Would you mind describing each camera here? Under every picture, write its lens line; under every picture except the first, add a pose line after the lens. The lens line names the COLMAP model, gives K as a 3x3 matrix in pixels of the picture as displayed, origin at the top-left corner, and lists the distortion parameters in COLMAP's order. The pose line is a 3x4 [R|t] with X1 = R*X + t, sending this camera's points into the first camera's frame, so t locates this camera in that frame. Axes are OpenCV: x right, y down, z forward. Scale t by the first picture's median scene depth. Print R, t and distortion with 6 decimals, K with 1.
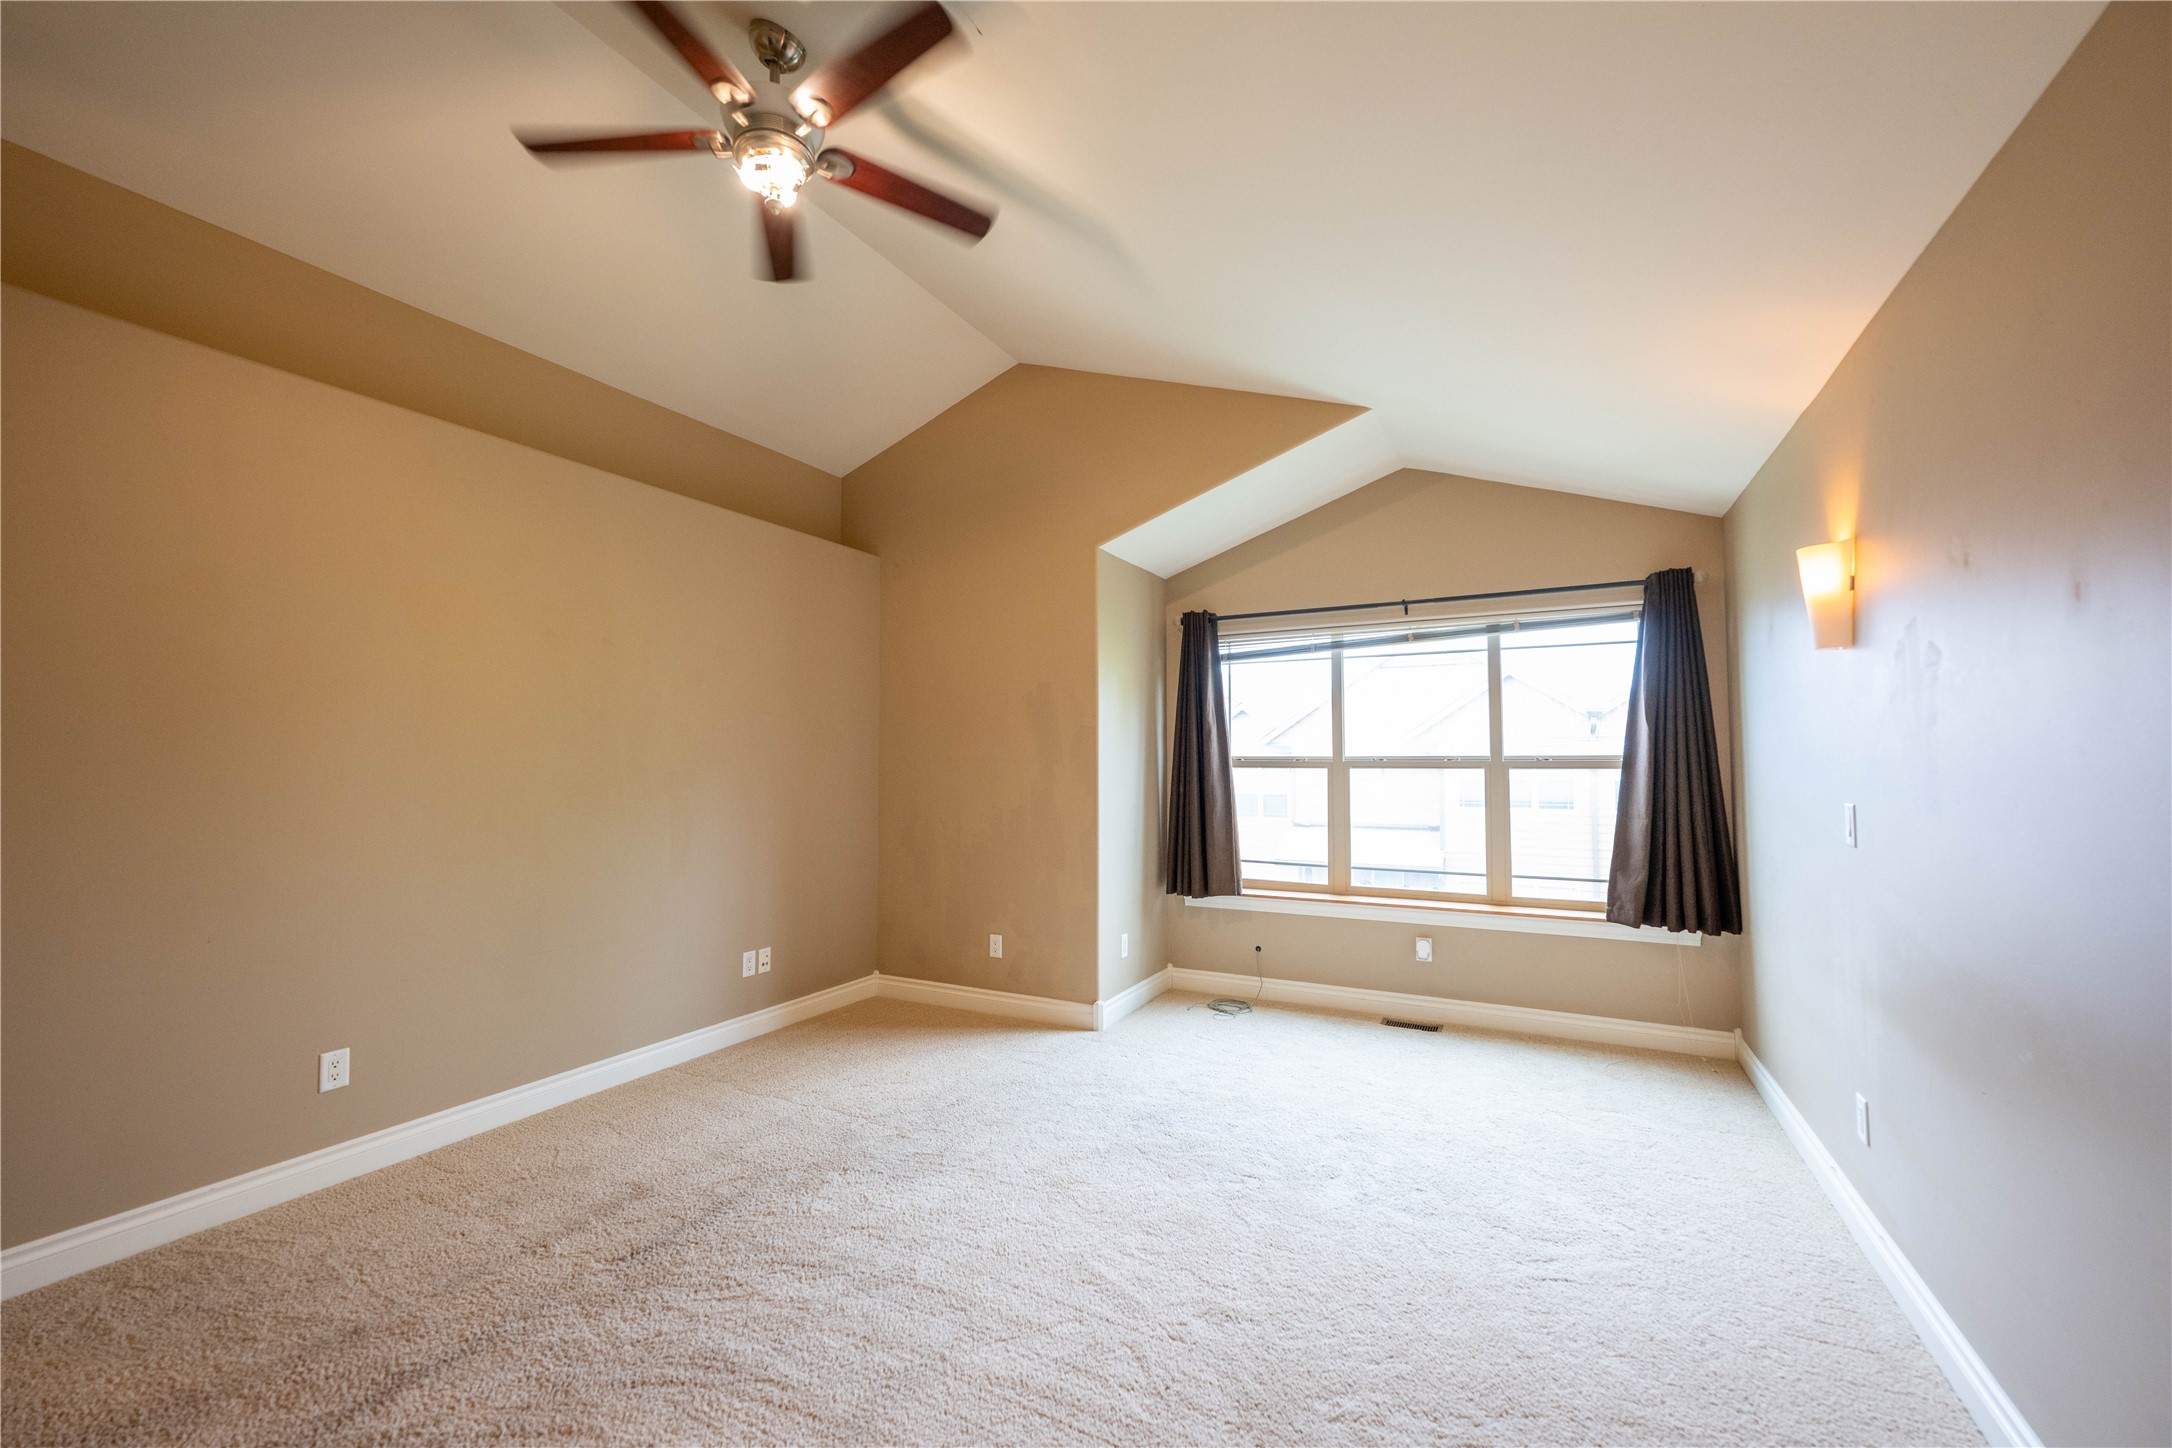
lens RADIAL K [[864.3, 0, 1097.5], [0, 864.3, 727.0], [0, 0, 1]] dist [0.000050, 0.000337]
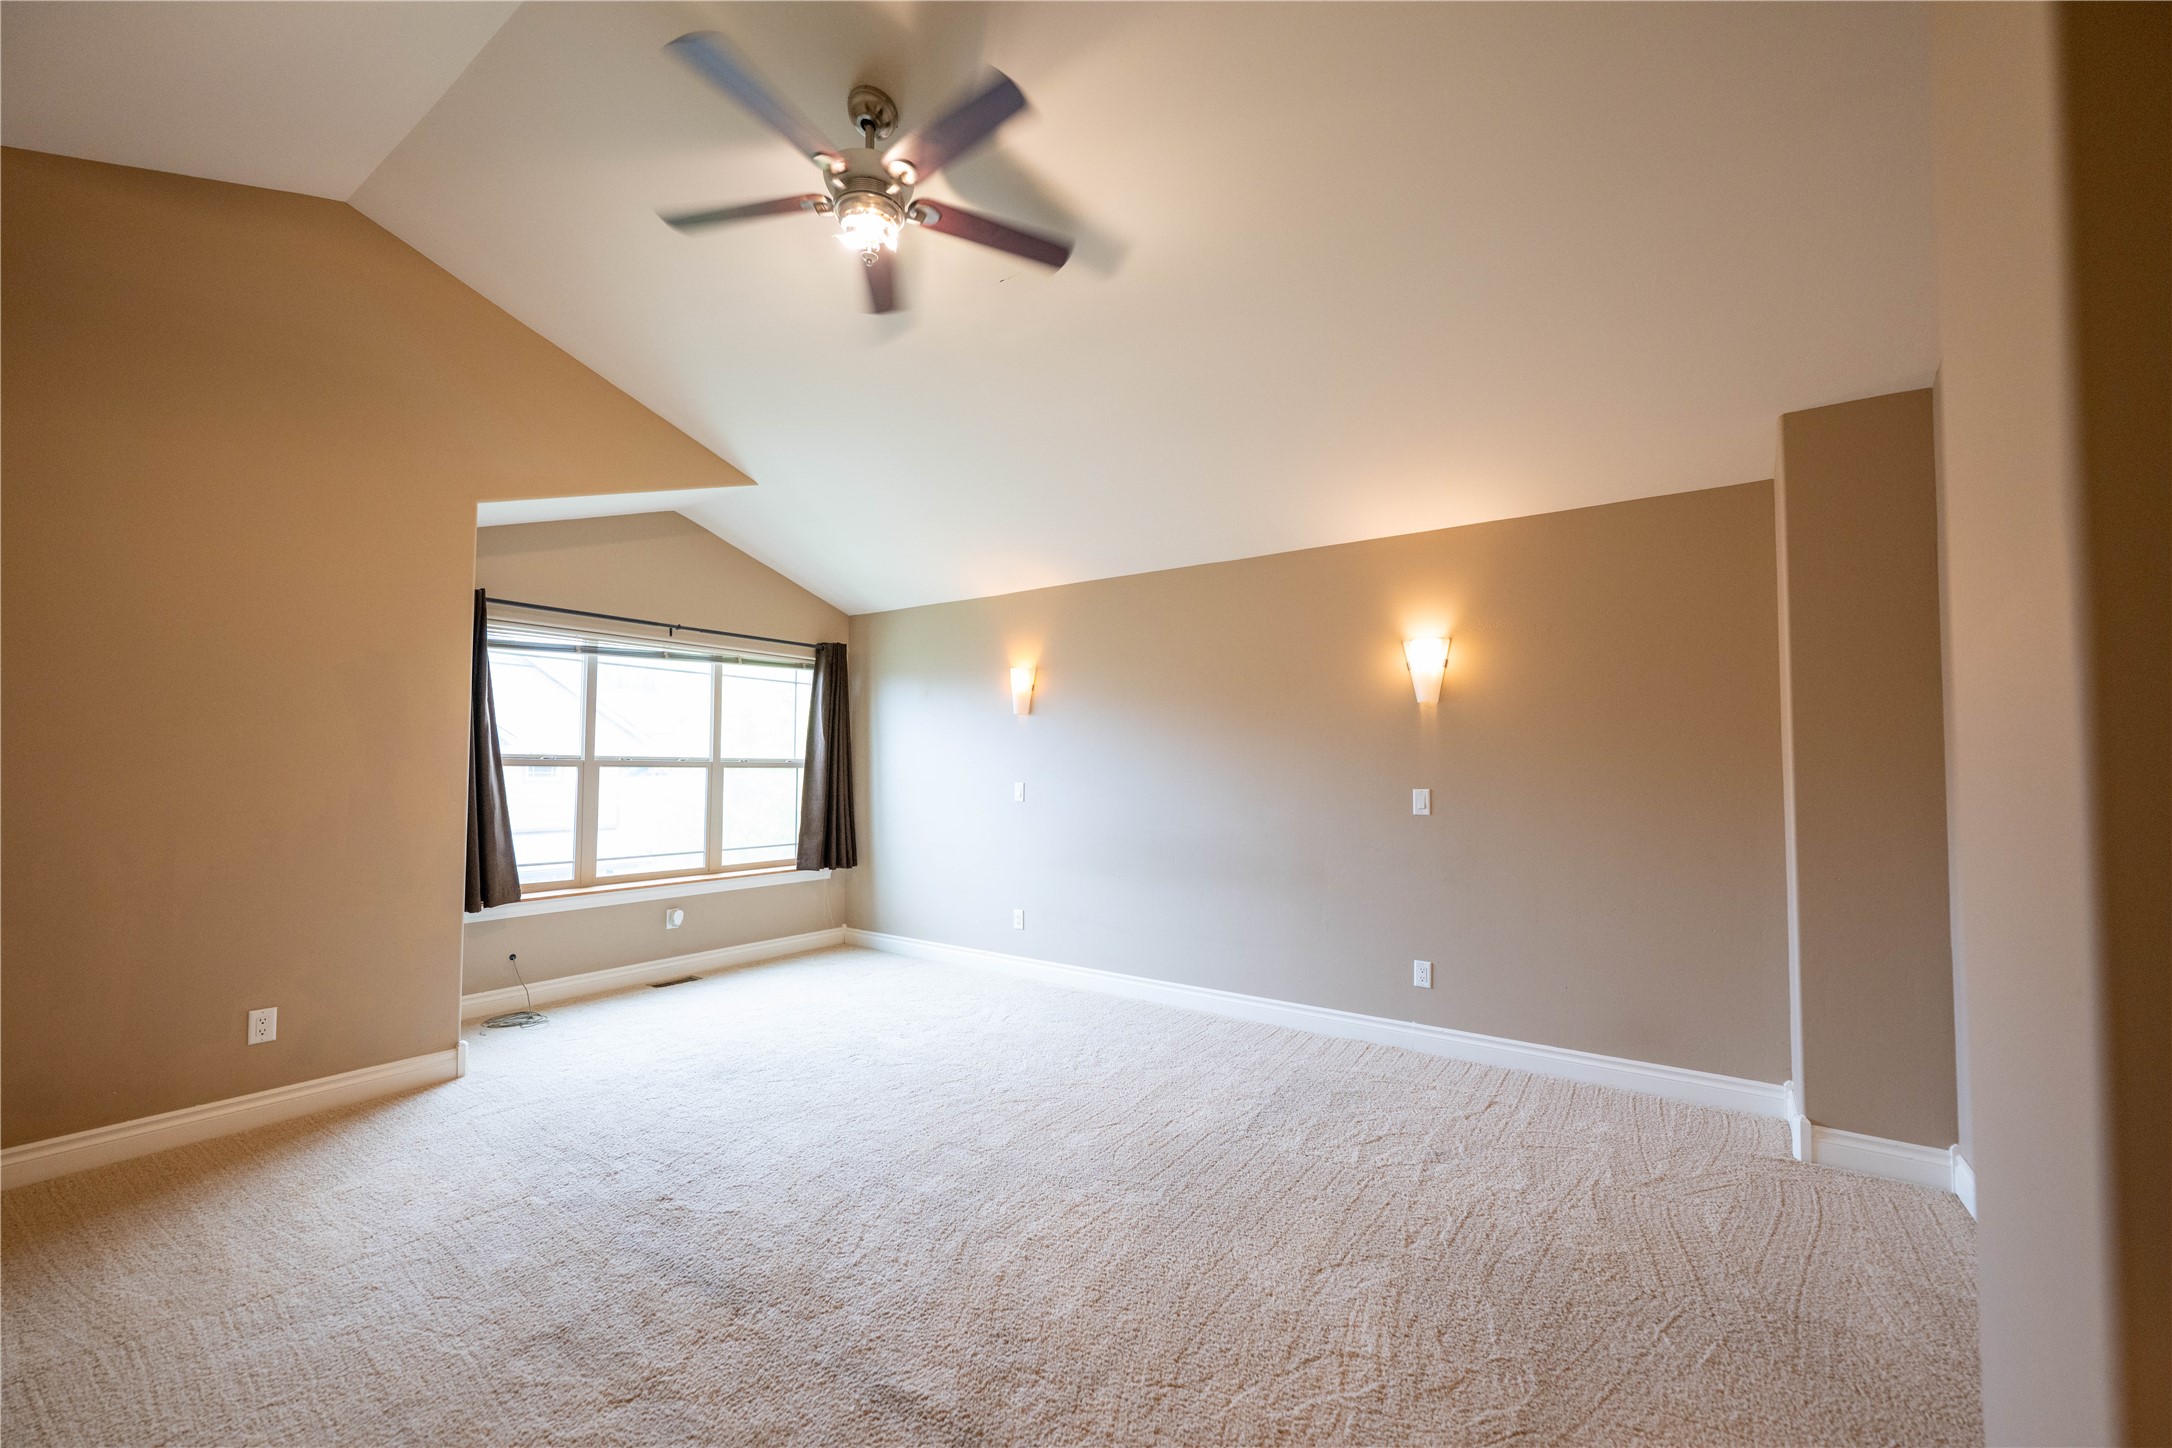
lens RADIAL K [[836.2, 0, 1097.7], [0, 836.2, 744.4], [0, 0, 1]] dist [-0.000317, 0.000102]
pose [[0.130645, 0.031050, 0.990943, -0.707807], [-0.047598, 0.998553, -0.025013, 0.017701], [-0.990286, -0.043899, 0.131934, 0.278285]]
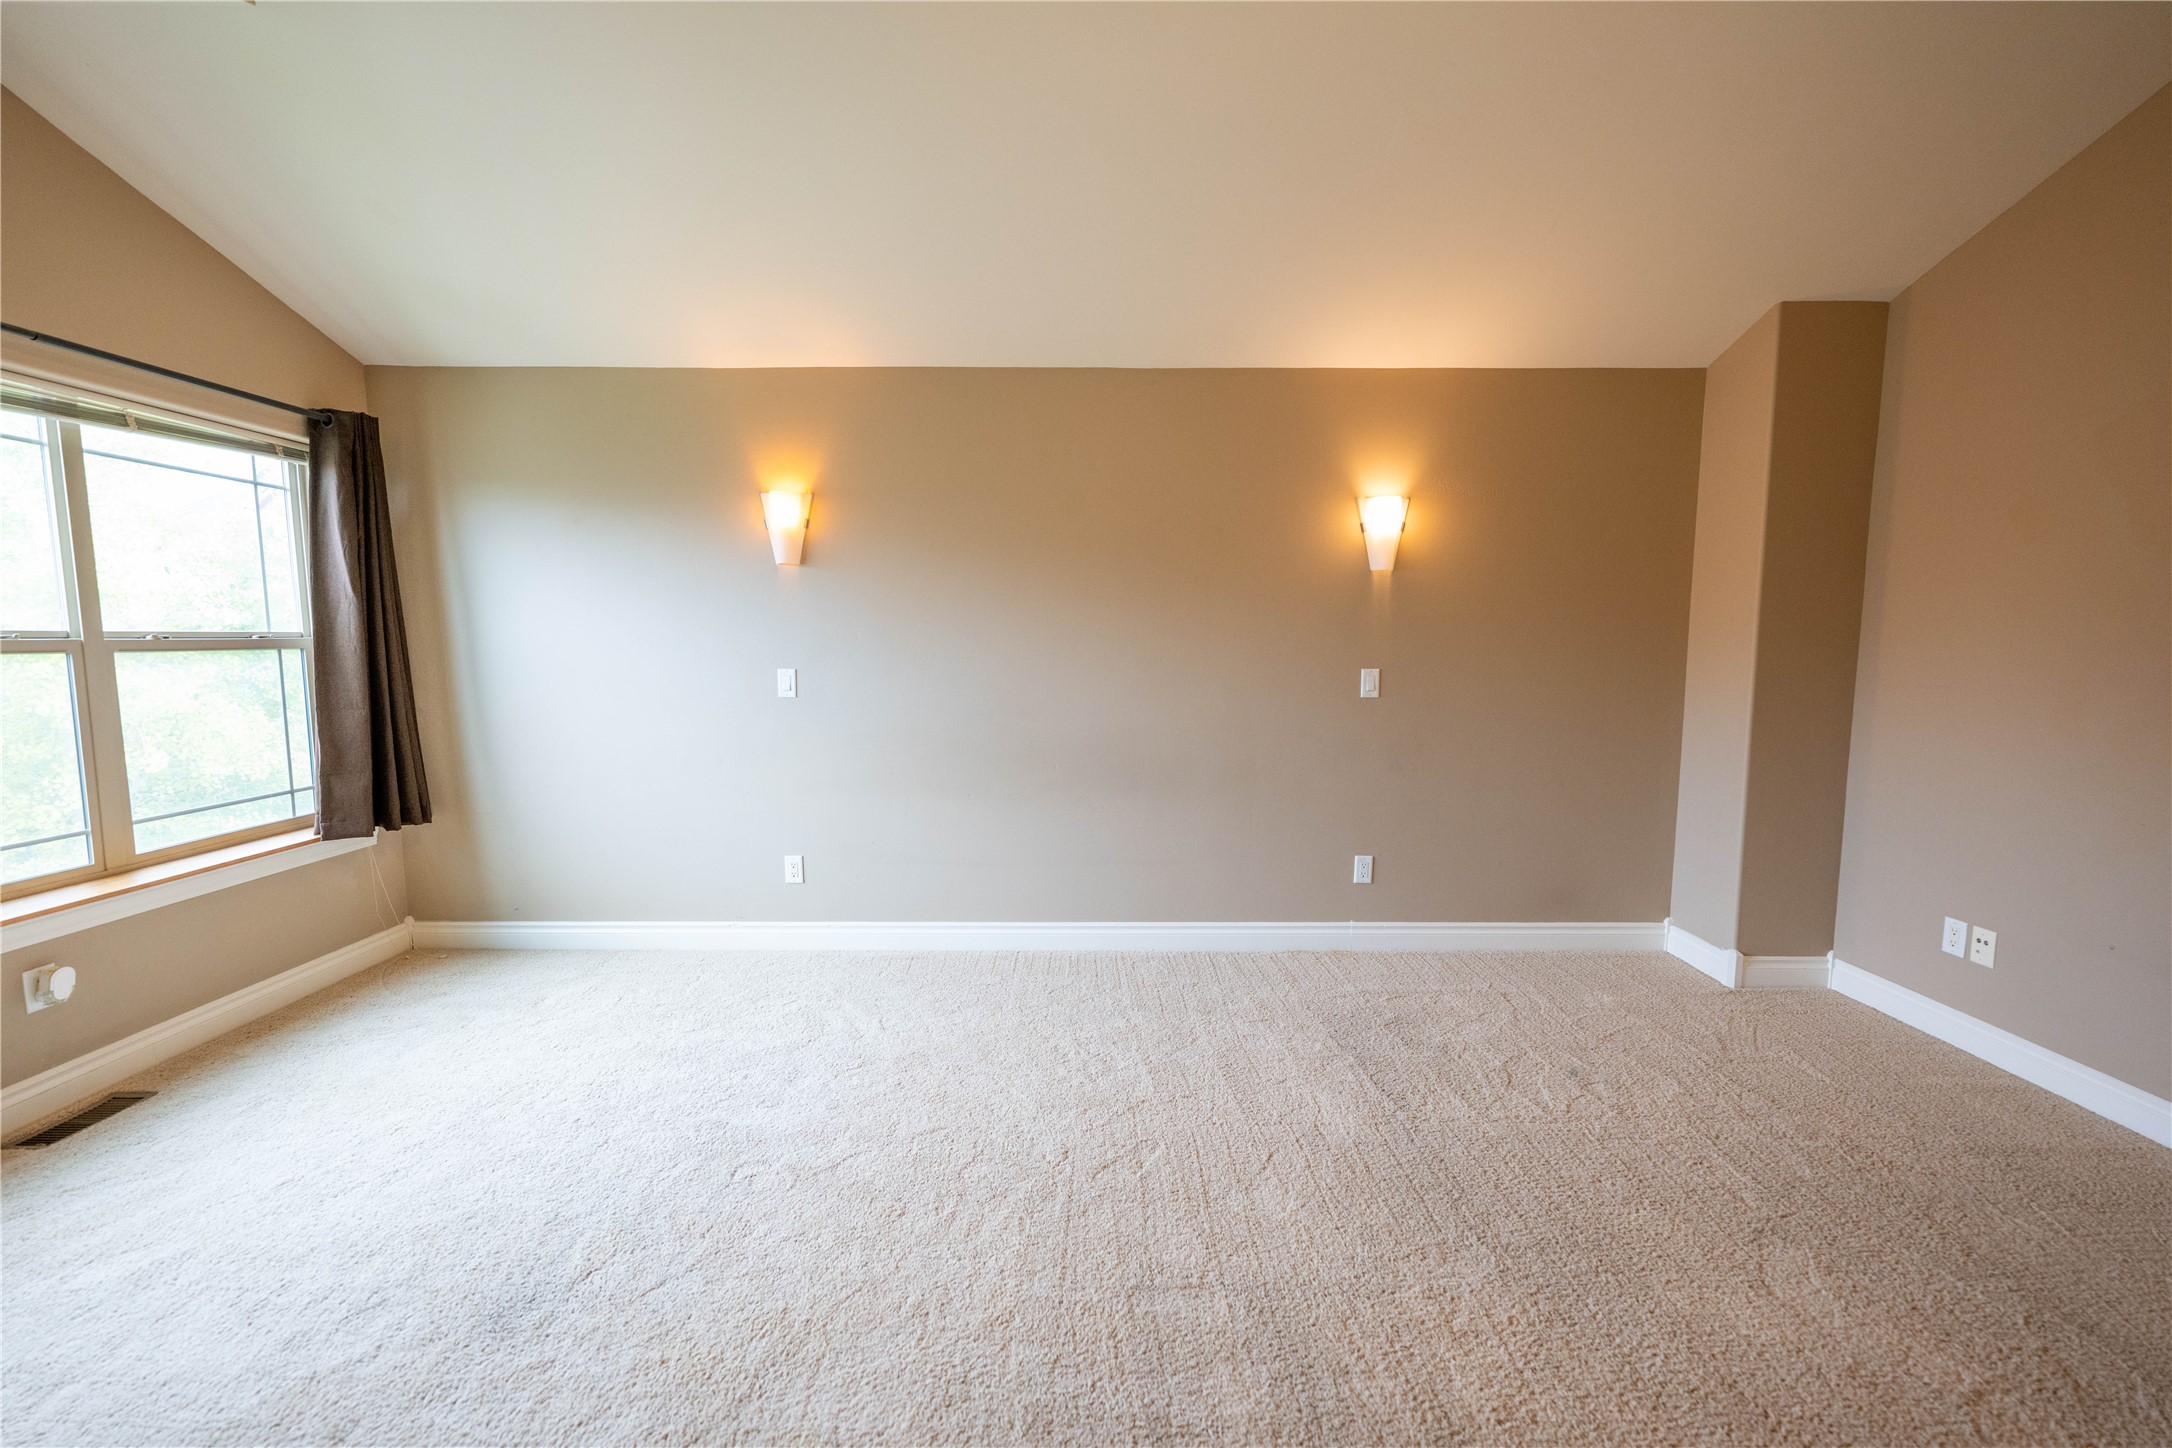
lens RADIAL K [[858.5, 0, 1085.7], [0, 858.5, 731.4], [0, 0, 1]] dist [-0.001287, 0.000191]
pose [[-0.450984, -0.094557, 0.887509, -0.387189], [-0.037887, 0.995504, 0.086812, 0.025116], [-0.891727, 0.005526, -0.452539, 0.664241]]
